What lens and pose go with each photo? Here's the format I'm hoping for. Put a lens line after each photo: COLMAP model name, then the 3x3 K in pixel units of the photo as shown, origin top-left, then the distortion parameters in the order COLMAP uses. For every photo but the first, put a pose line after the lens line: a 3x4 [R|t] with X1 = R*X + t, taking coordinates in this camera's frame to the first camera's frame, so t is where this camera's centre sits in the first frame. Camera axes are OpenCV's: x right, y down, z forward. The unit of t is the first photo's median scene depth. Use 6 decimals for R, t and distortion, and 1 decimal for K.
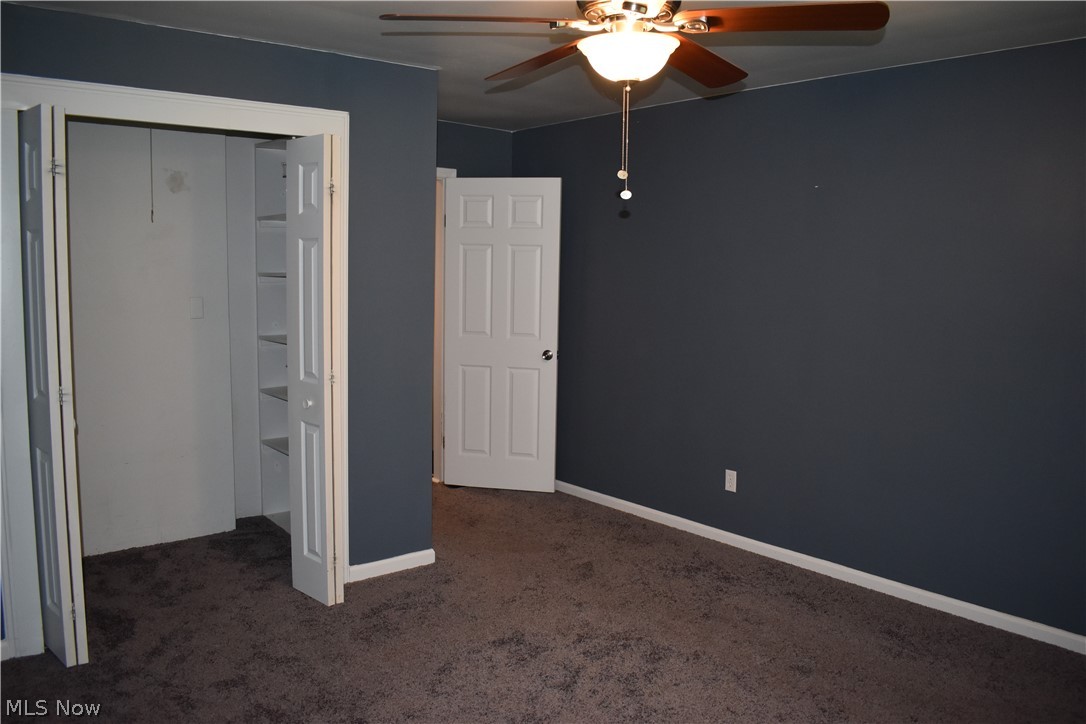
lens RADIAL K [[850.5, 0, 543.0], [0, 850.5, 362.0], [0, 0, 1]] dist [-0.091306, 0.011721]
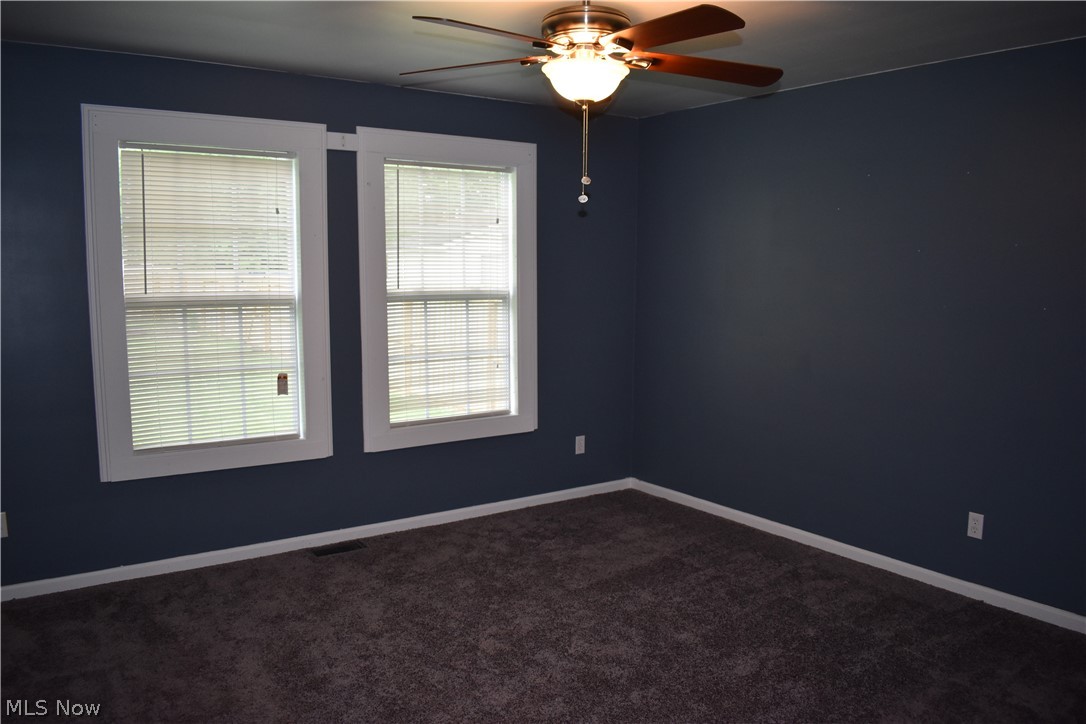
lens RADIAL K [[850.5, 0, 543.0], [0, 850.5, 362.0], [0, 0, 1]] dist [-0.091306, 0.011721]
pose [[0.995417, 0.000500, -0.095624, 0.151913], [-0.000340, 0.999999, 0.001686, 0.025140], [0.095625, -0.001646, 0.995416, -0.164653]]
